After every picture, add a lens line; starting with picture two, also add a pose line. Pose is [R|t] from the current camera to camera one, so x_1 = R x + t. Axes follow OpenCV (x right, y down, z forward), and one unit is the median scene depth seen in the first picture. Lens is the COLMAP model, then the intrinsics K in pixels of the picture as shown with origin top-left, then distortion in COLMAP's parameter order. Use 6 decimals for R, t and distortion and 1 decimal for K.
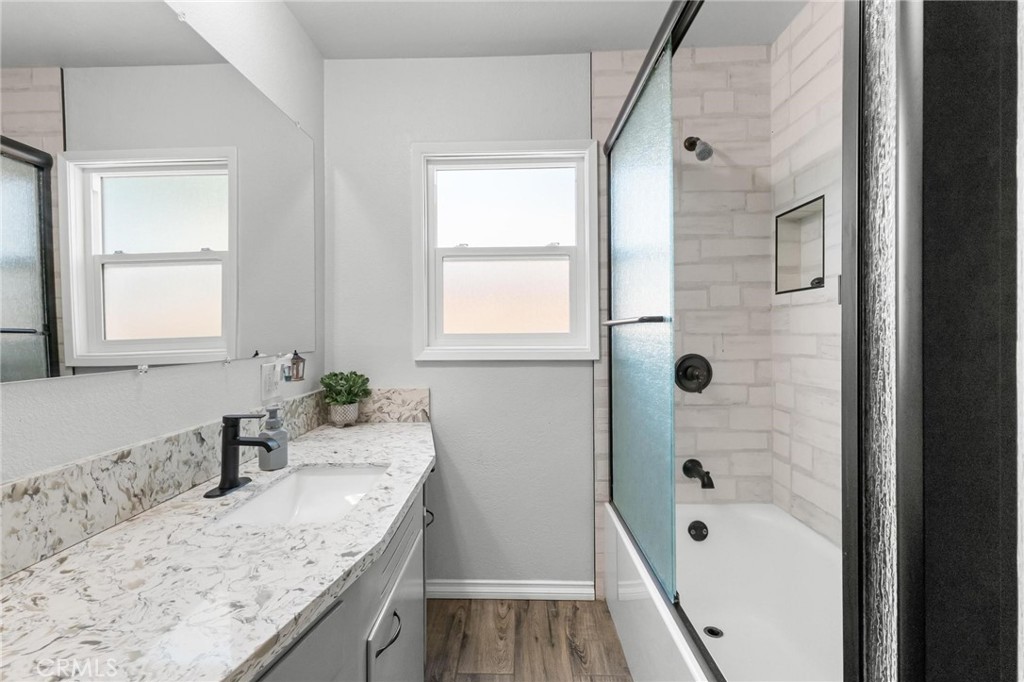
lens RADIAL K [[453.9, 0, 501.7], [0, 453.9, 327.1], [0, 0, 1]] dist [0.001452, 0.001886]
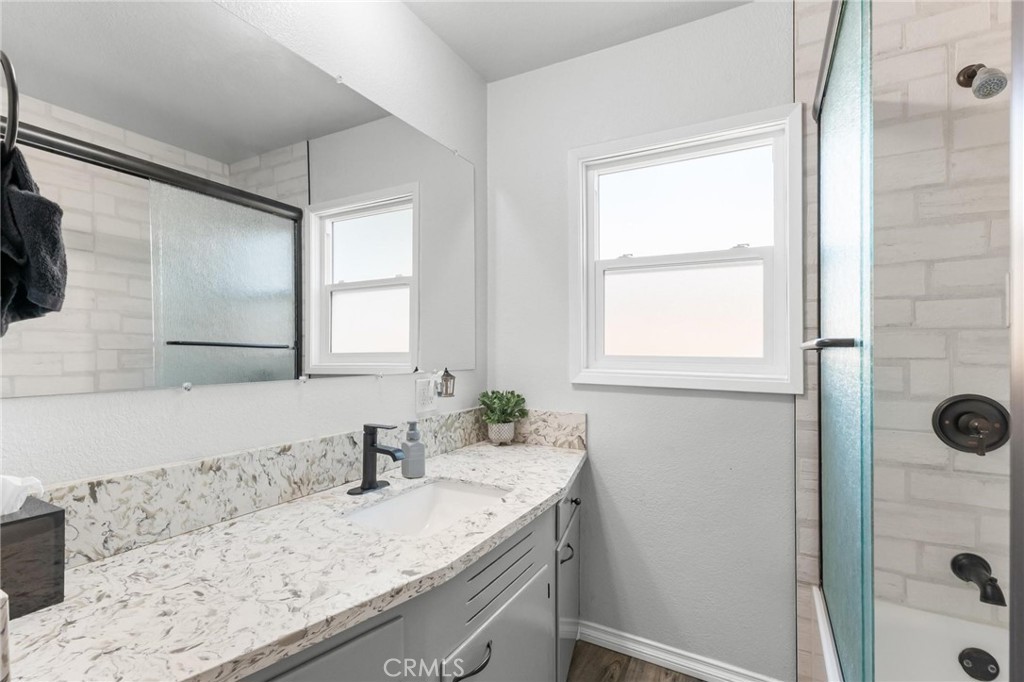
lens RADIAL K [[477.9, 0, 496.1], [0, 477.9, 345.4], [0, 0, 1]] dist [0.001662, 0.001192]
pose [[0.883322, 0.014331, -0.468547, 0.140381], [-0.013441, 0.999896, 0.005242, -0.006860], [0.468574, 0.001667, 0.883423, 0.062282]]
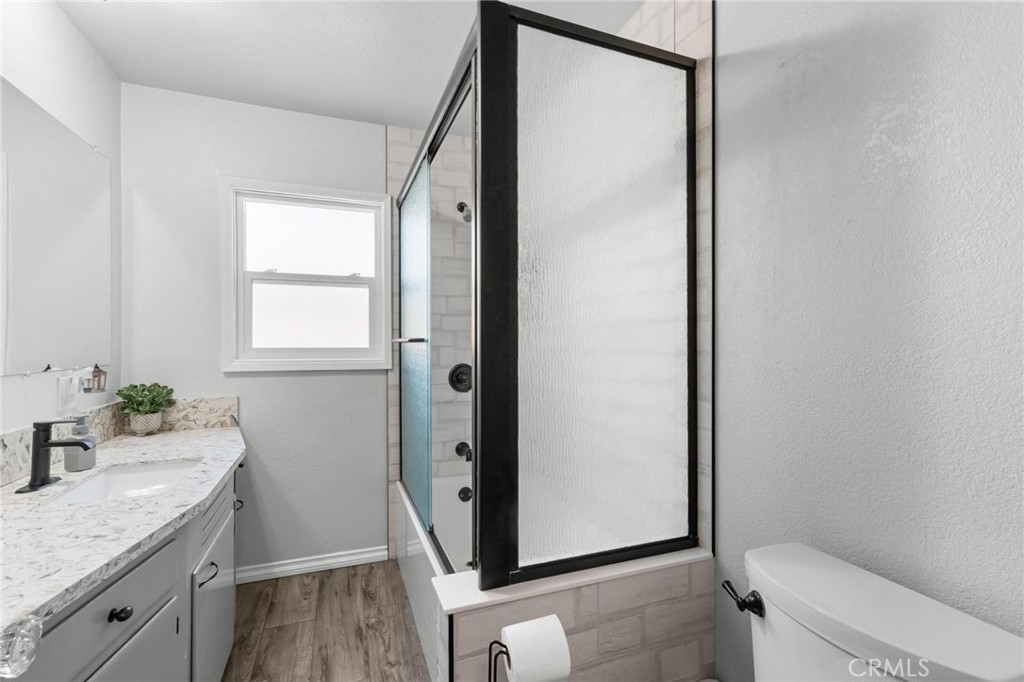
lens RADIAL K [[453.9, 0, 503.1], [0, 453.9, 346.1], [0, 0, 1]] dist [0.001452, 0.001886]
pose [[0.926547, 0.005481, 0.376139, 0.026374], [-0.012569, 0.999787, 0.016393, -0.017157], [-0.375969, -0.019916, 0.926418, -0.297893]]
